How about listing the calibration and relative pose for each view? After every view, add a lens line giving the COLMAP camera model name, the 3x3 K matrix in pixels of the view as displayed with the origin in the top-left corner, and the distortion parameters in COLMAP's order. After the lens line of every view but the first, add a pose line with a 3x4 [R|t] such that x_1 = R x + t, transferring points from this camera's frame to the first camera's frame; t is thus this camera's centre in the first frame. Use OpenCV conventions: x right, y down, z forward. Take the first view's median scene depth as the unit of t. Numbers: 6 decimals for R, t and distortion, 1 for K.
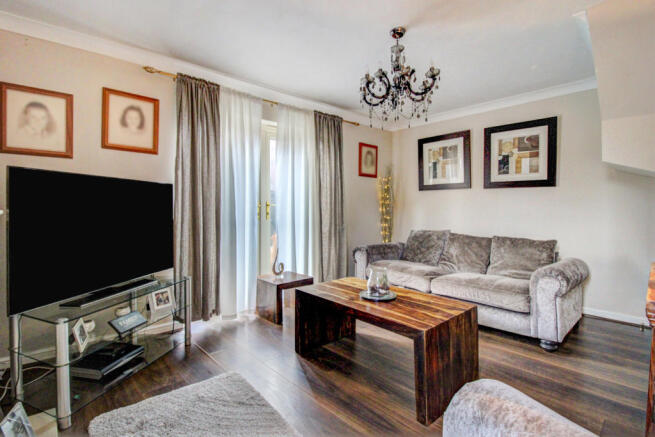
lens RADIAL K [[320.6, 0, 329.6], [0, 320.6, 209.8], [0, 0, 1]] dist [-0.000617, 0.000065]
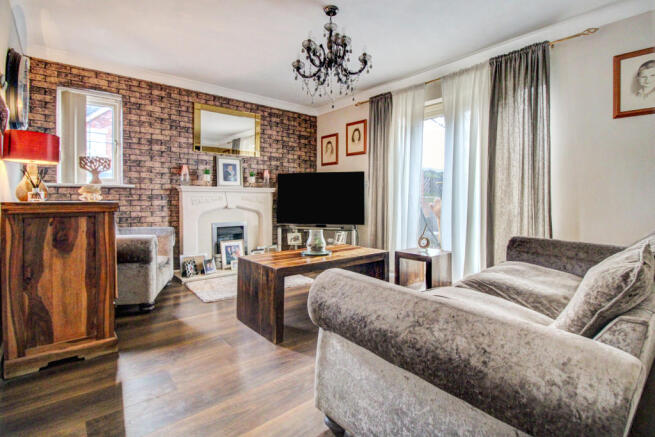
lens RADIAL K [[320.6, 0, 329.6], [0, 320.6, 209.8], [0, 0, 1]] dist [-0.000617, 0.000065]
pose [[-0.037041, 0.047440, -0.998187, 1.114036], [0.009933, 0.998841, 0.047102, 0.030488], [0.999264, -0.008170, -0.037469, 0.898084]]
